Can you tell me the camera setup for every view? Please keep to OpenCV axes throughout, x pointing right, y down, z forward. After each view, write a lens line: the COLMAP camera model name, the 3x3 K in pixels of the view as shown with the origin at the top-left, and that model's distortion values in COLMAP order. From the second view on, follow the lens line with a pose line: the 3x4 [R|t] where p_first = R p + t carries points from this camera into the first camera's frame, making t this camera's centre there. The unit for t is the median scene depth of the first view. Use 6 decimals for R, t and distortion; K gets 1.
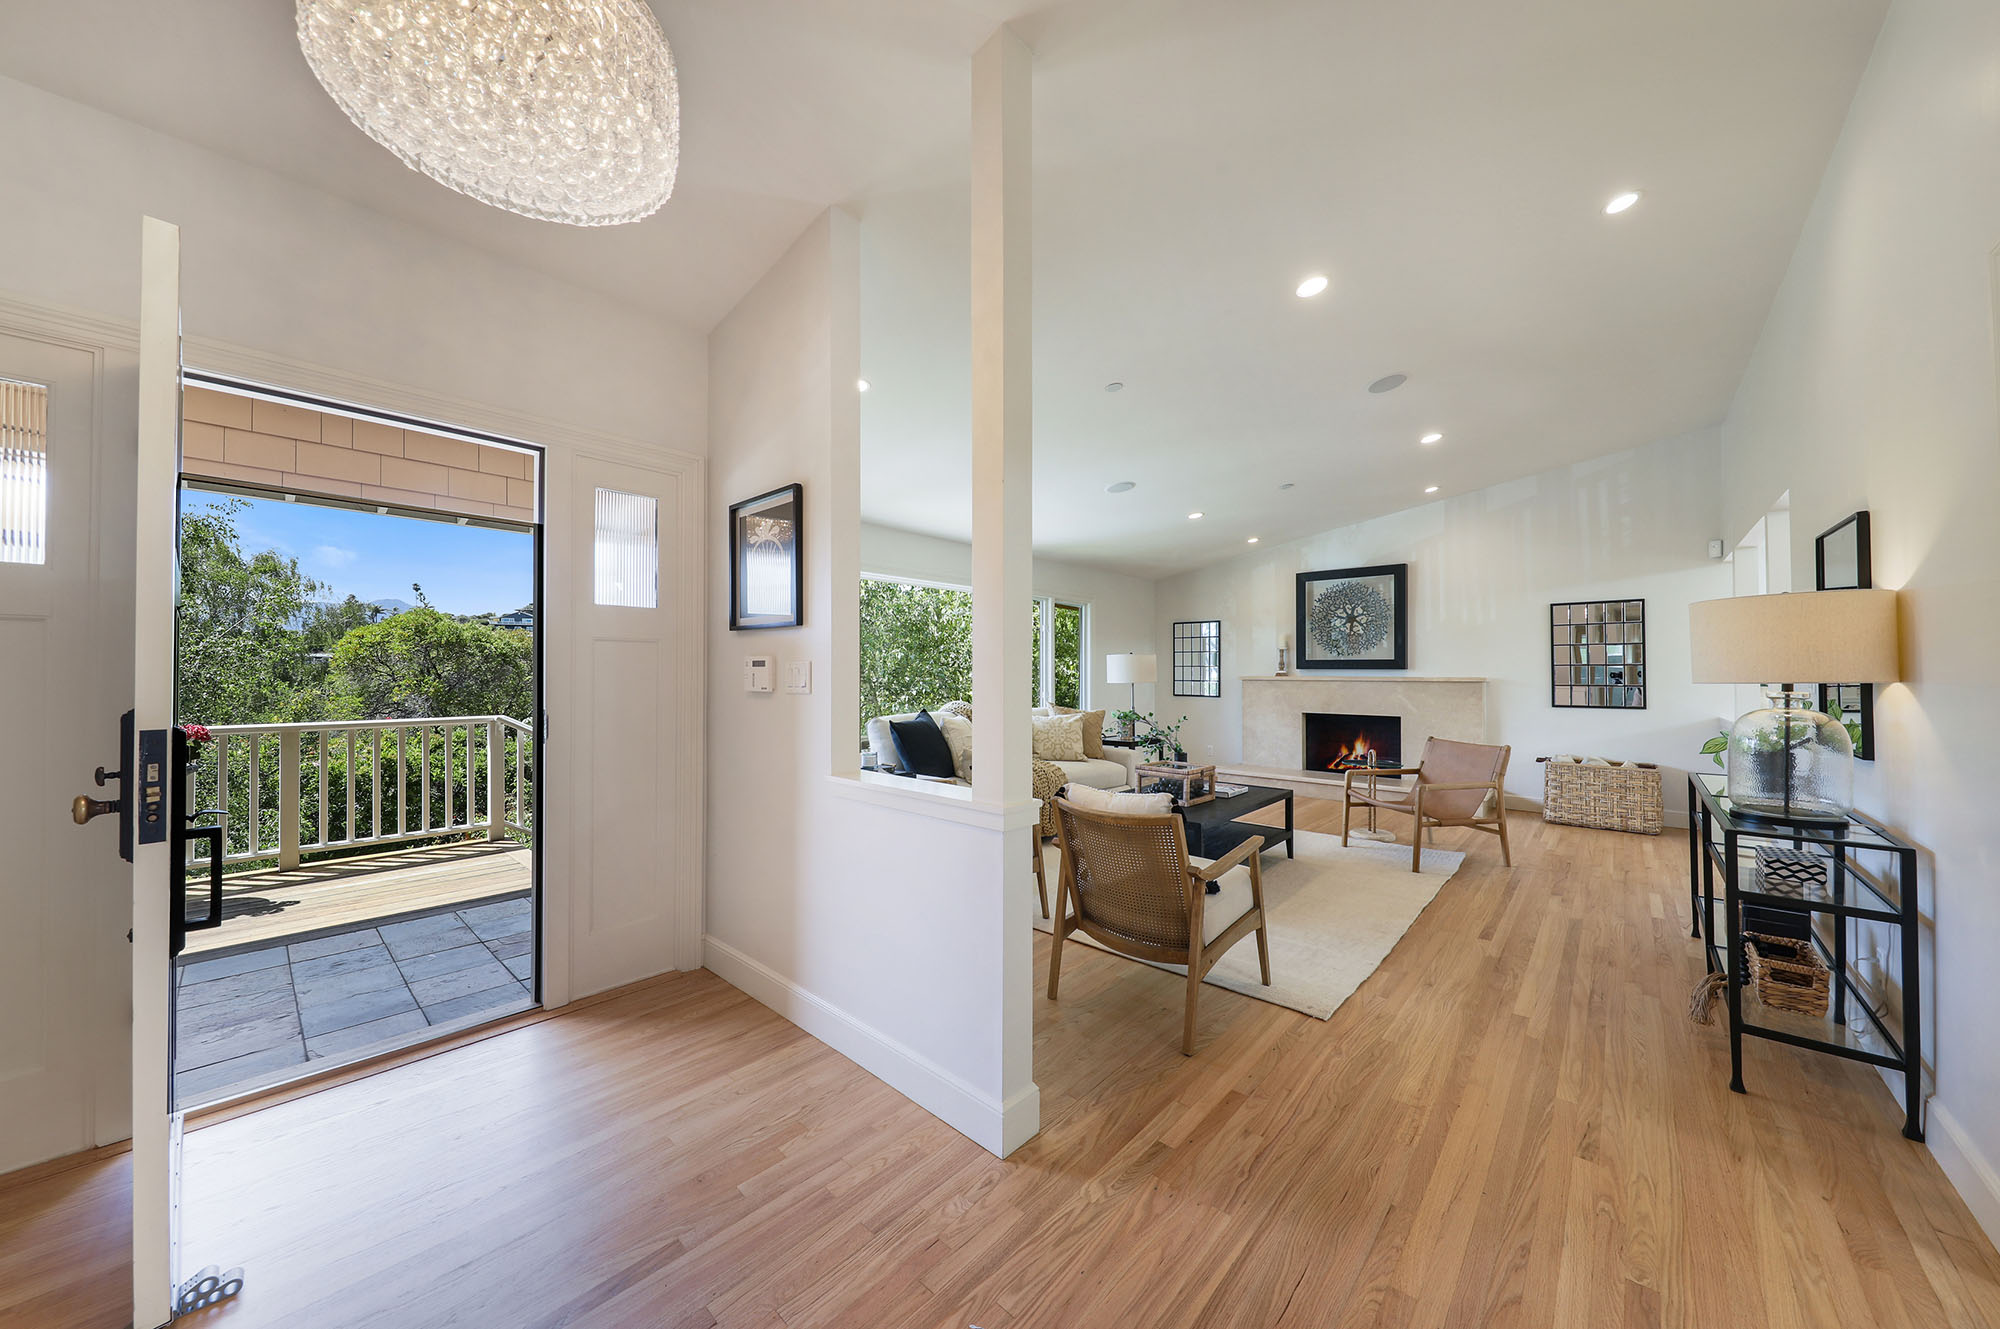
lens RADIAL K [[690.4, 0, 994.6], [0, 690.4, 660.7], [0, 0, 1]] dist [-0.000432, 0.000054]
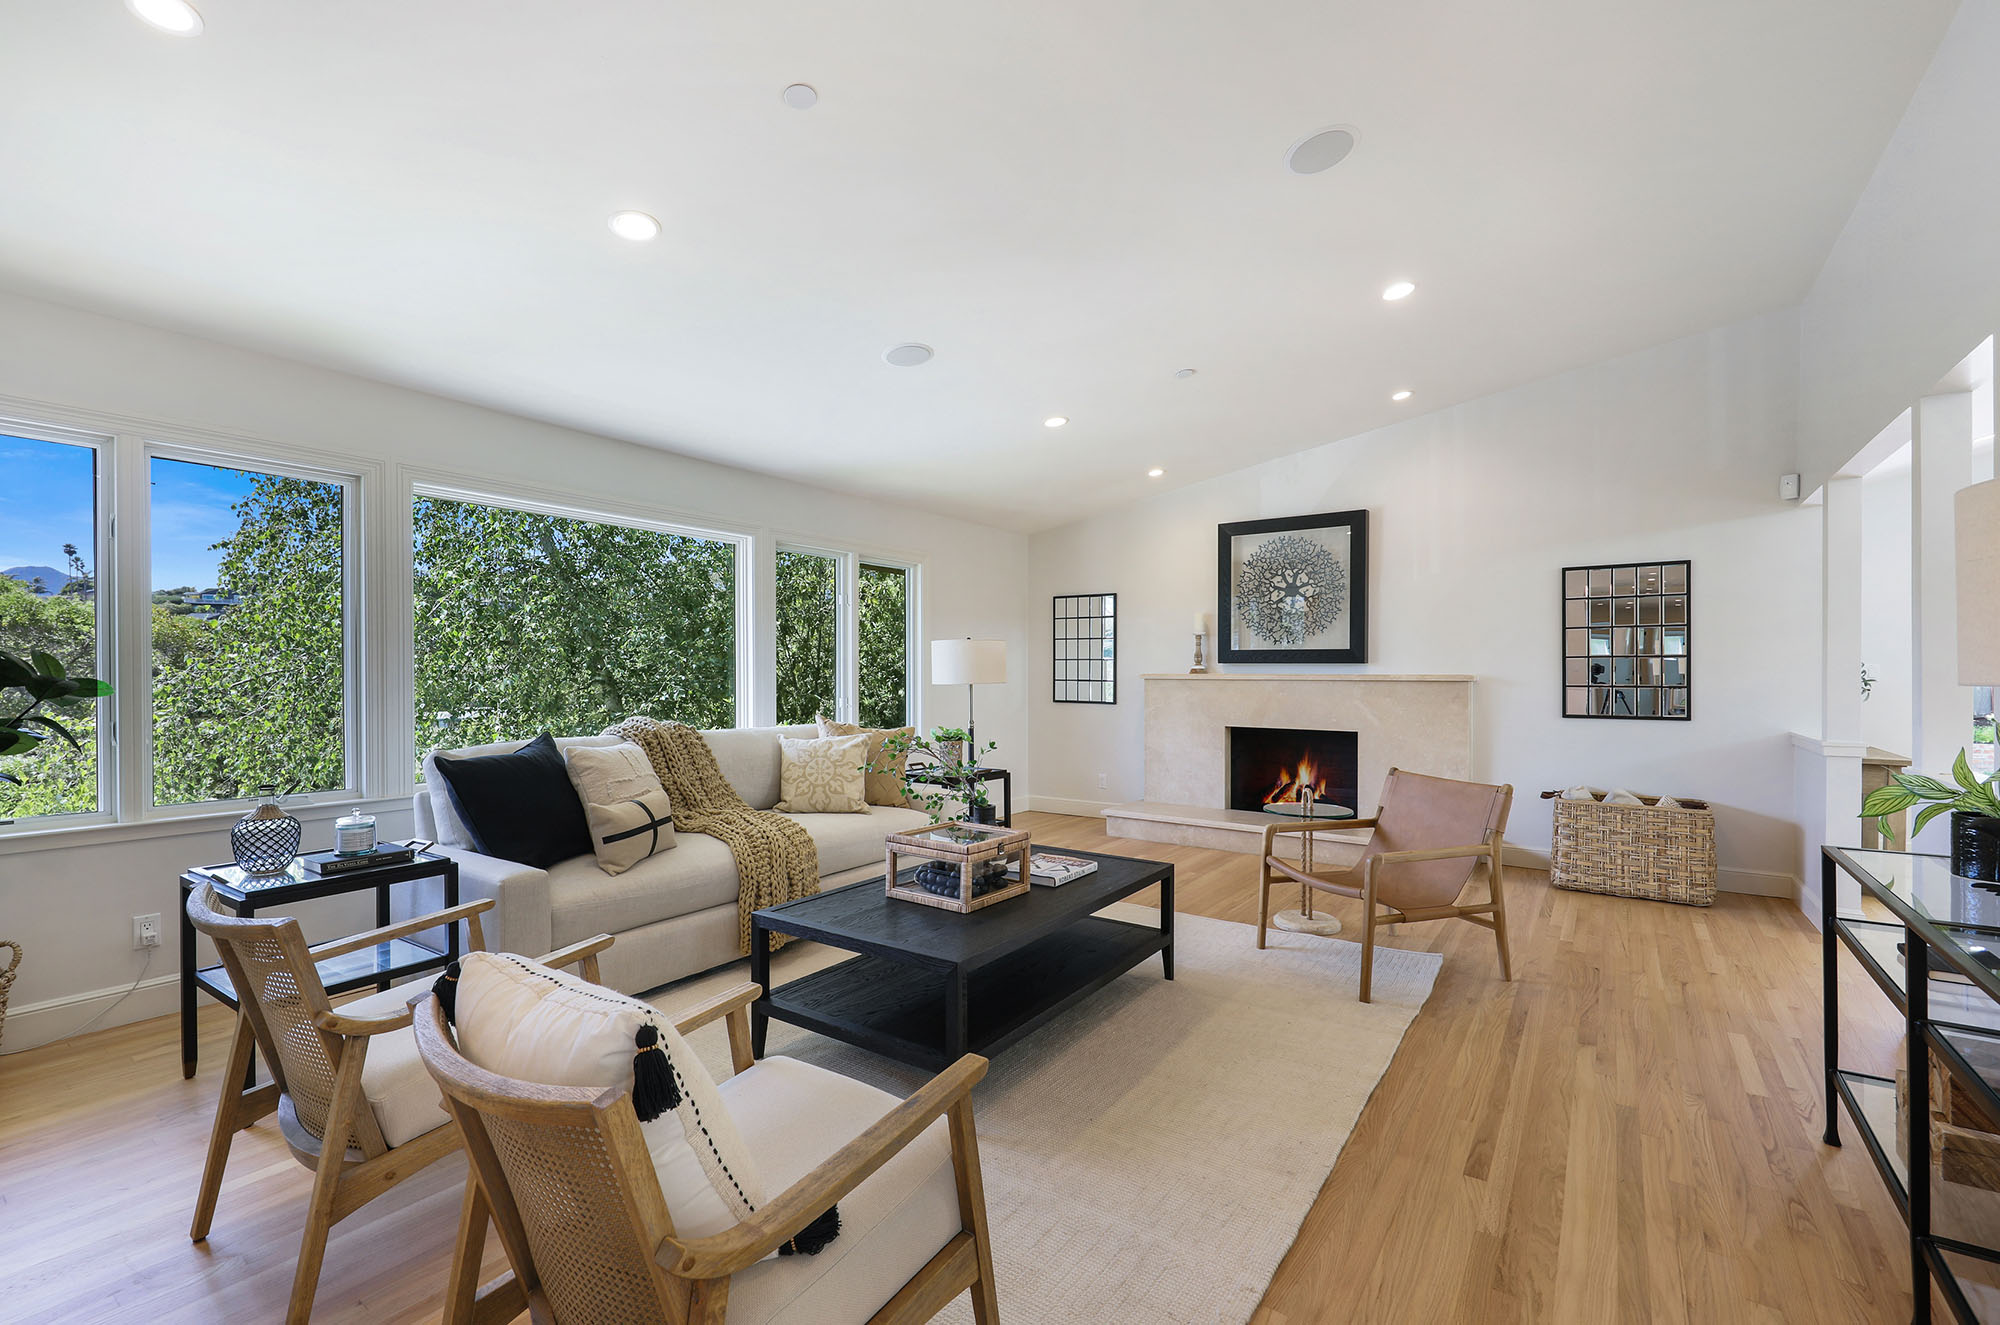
lens RADIAL K [[859.4, 0, 1003.3], [0, 859.4, 668.5], [0, 0, 1]] dist [0.012673, -0.000722]
pose [[0.992374, -0.000714, 0.123263, 0.176111], [-0.001262, 0.999872, 0.015949, 0.006116], [-0.123259, -0.015983, 0.992246, 0.256210]]
